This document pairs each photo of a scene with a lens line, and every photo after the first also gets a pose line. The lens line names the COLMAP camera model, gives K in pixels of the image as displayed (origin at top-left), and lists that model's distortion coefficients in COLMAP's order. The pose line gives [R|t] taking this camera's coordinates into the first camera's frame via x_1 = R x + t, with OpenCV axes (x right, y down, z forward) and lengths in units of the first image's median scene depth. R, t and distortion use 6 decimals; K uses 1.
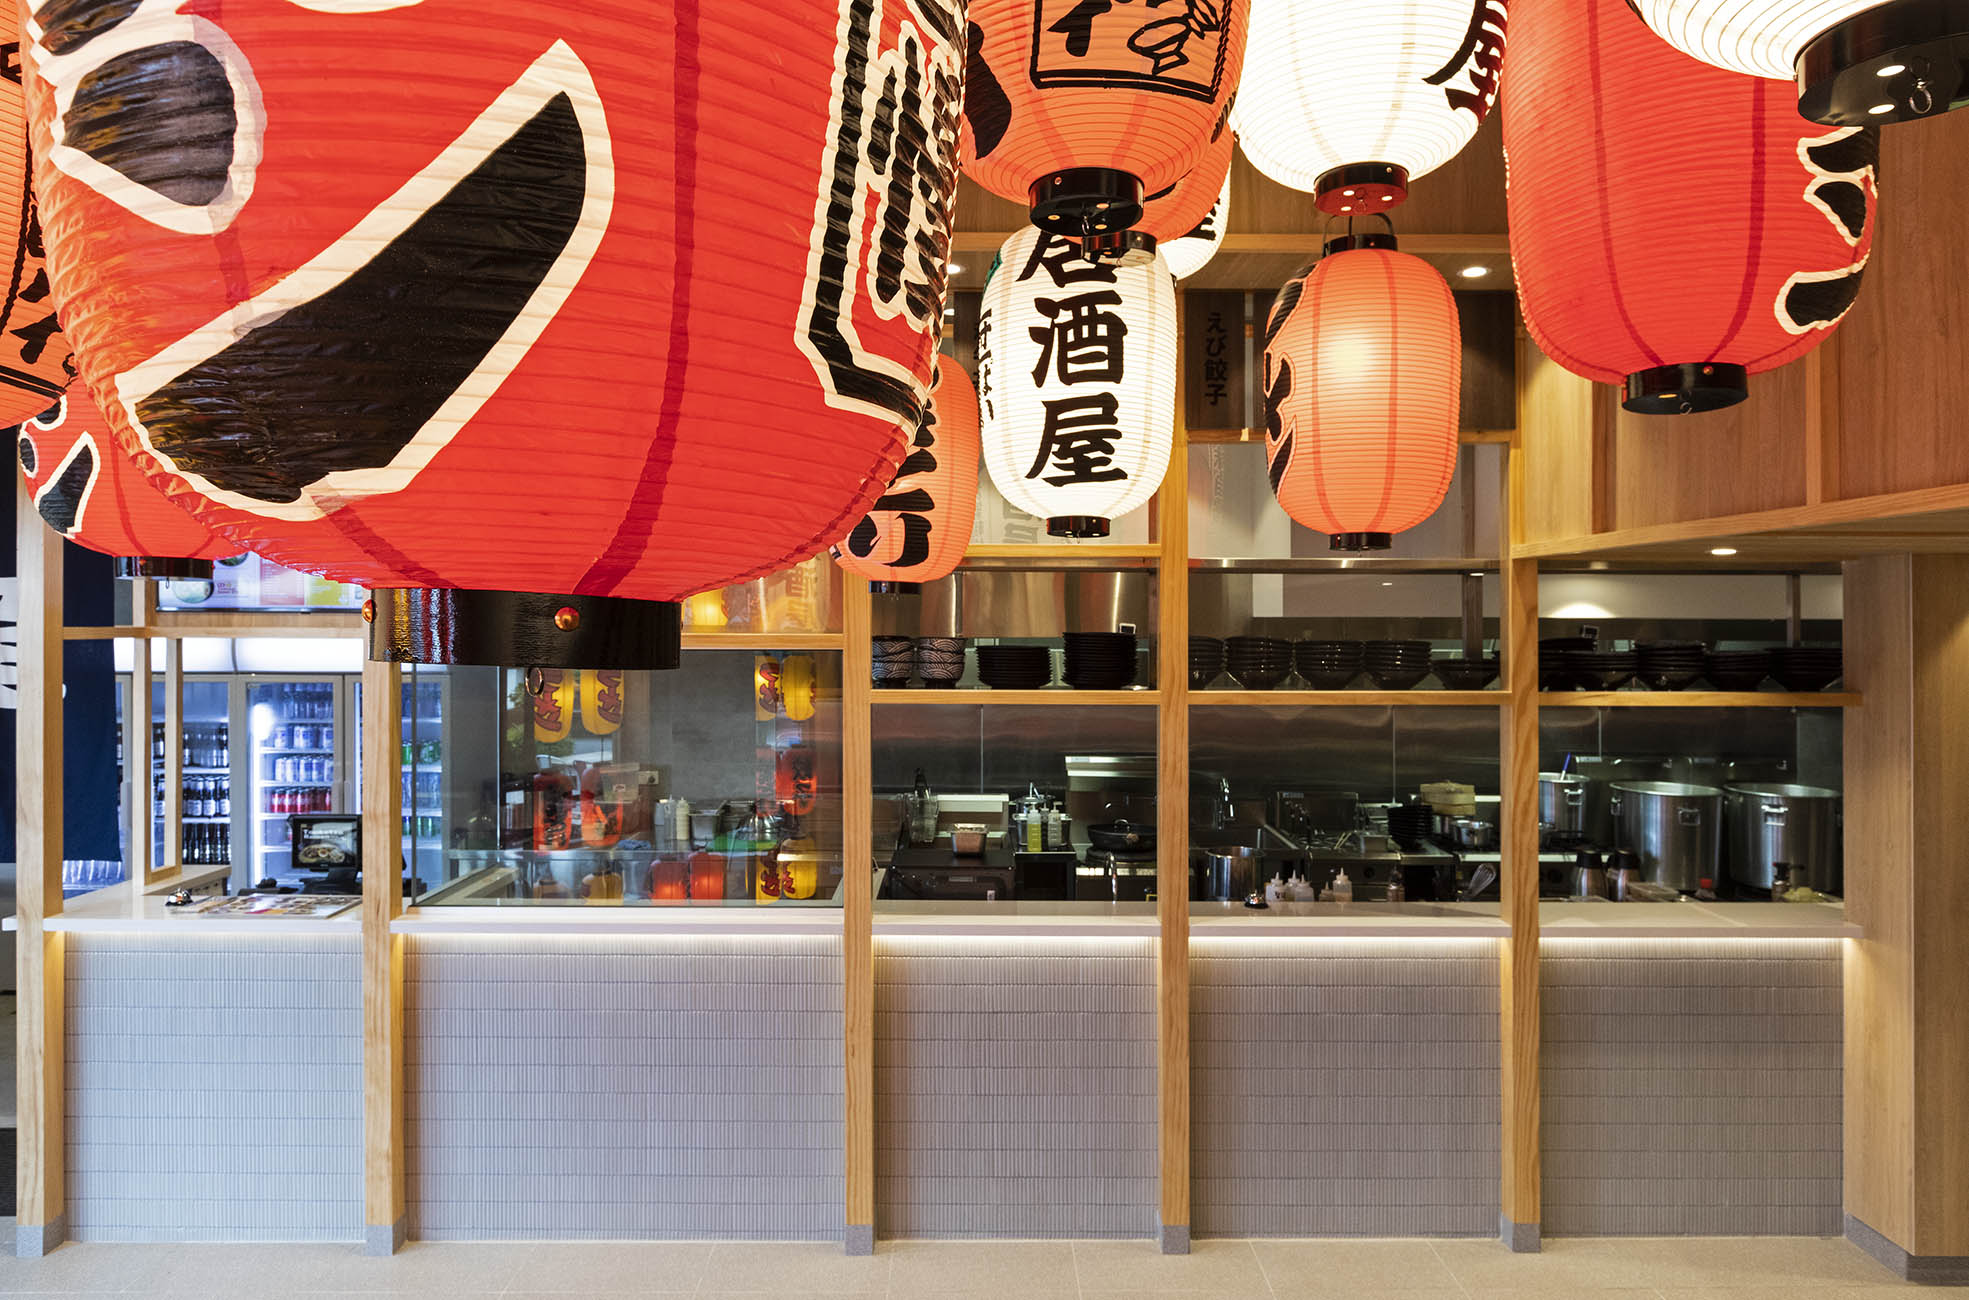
lens RADIAL K [[1211.8, 0, 986.5], [0, 1211.8, 612.3], [0, 0, 1]] dist [-0.001995, 0.000515]
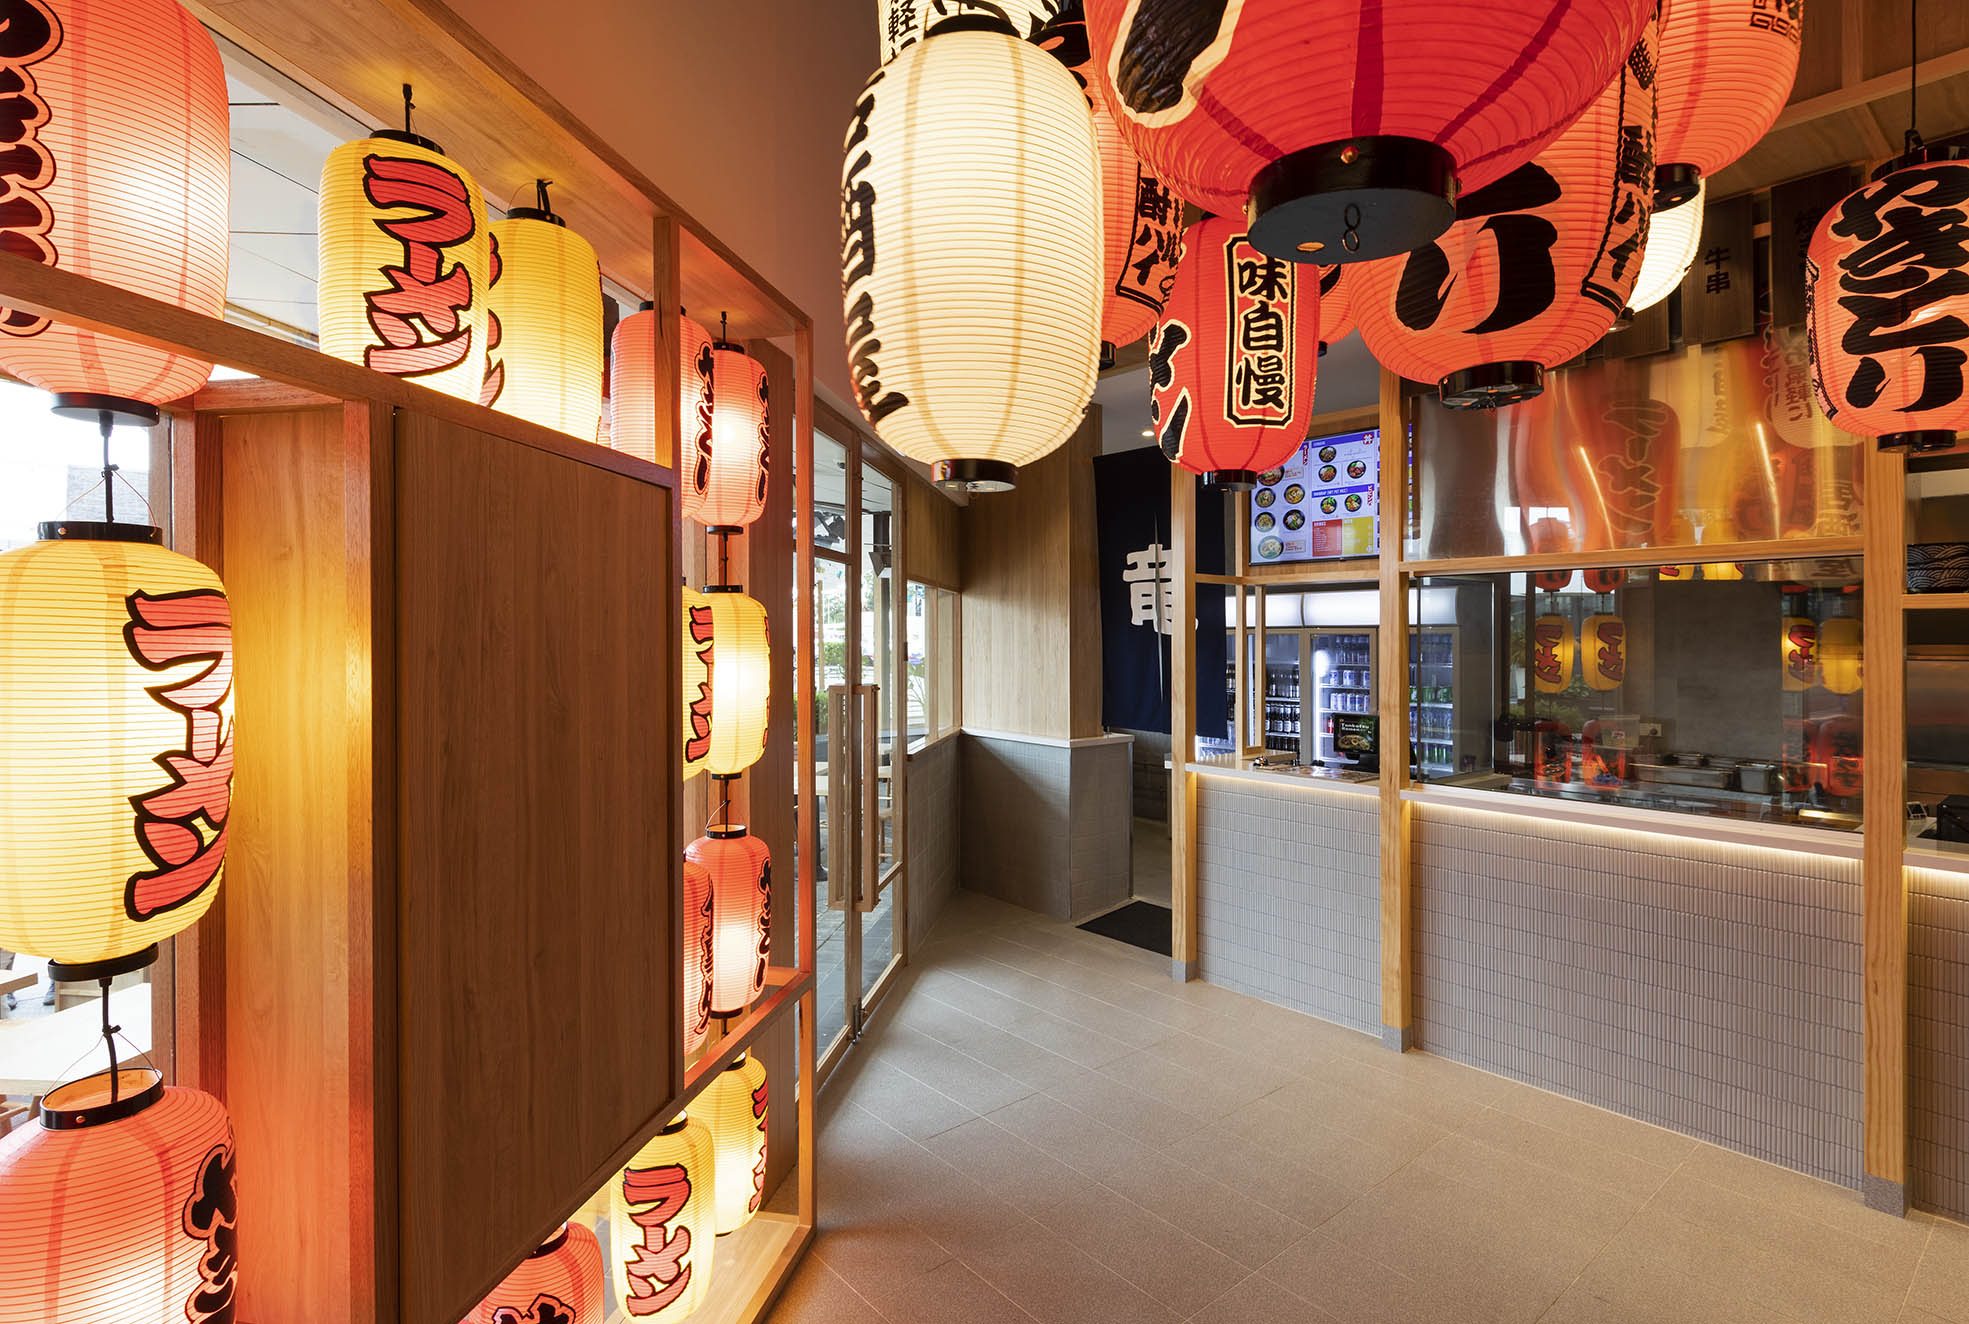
lens RADIAL K [[1012.7, 0, 984.5], [0, 1012.7, 662.0], [0, 0, 1]] dist [-0.001598, -0.000351]
pose [[0.639007, 0.011807, -0.769110, 0.045565], [0.005074, 0.999796, 0.019564, 0.091593], [0.769184, -0.016405, 0.638817, -0.017613]]
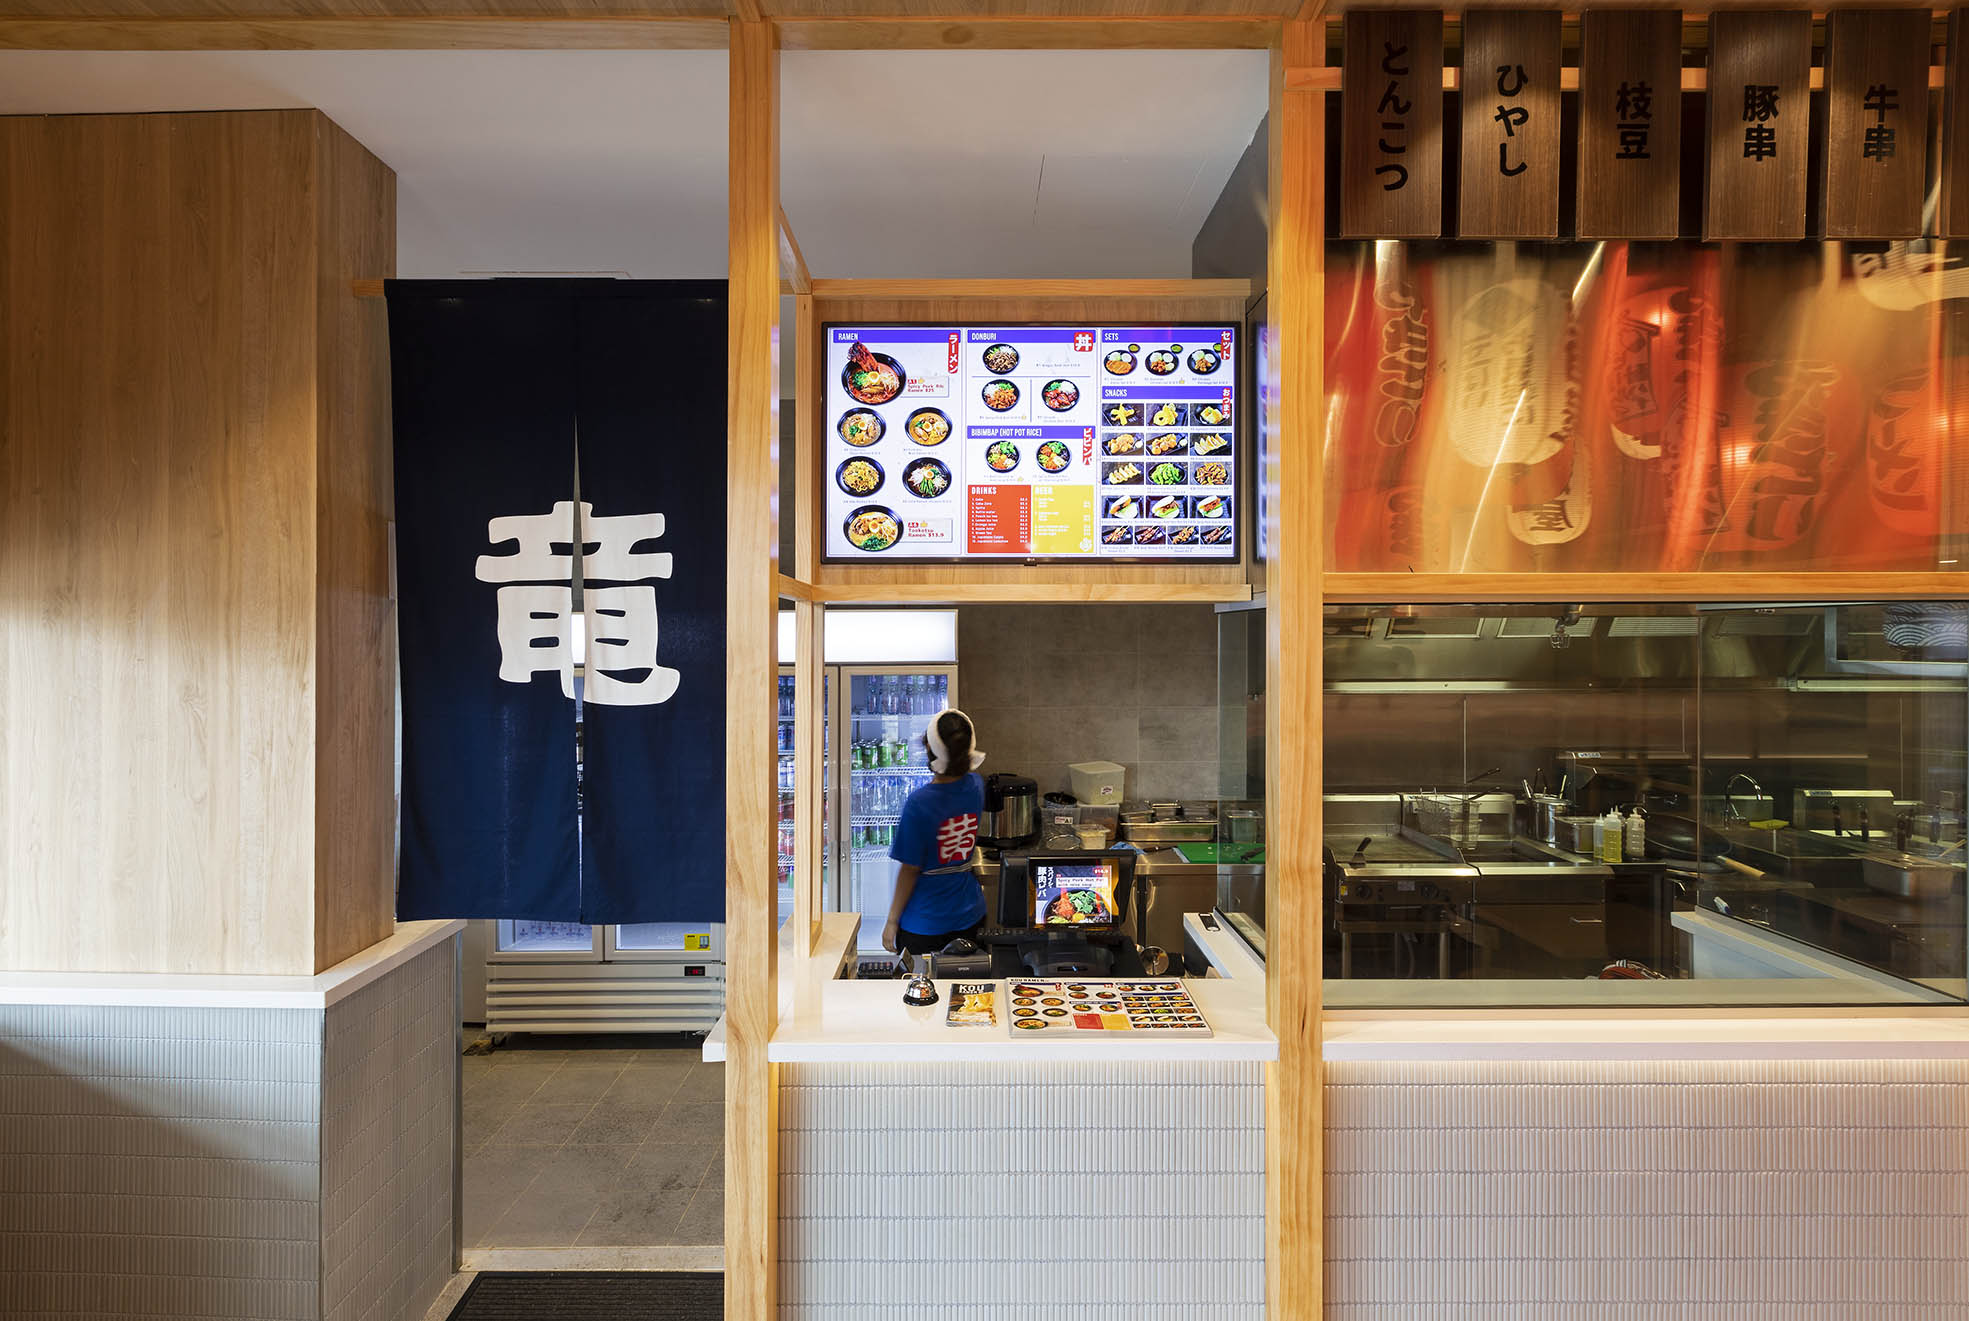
lens RADIAL K [[872.2, 0, 980.9], [0, 872.2, 635.9], [0, 0, 1]] dist [-0.003180, -0.000159]
pose [[0.999959, -0.008930, -0.001348, -0.611198], [0.008924, 0.999951, -0.004194, 0.045718], [0.001386, 0.004181, 0.999990, 0.510265]]
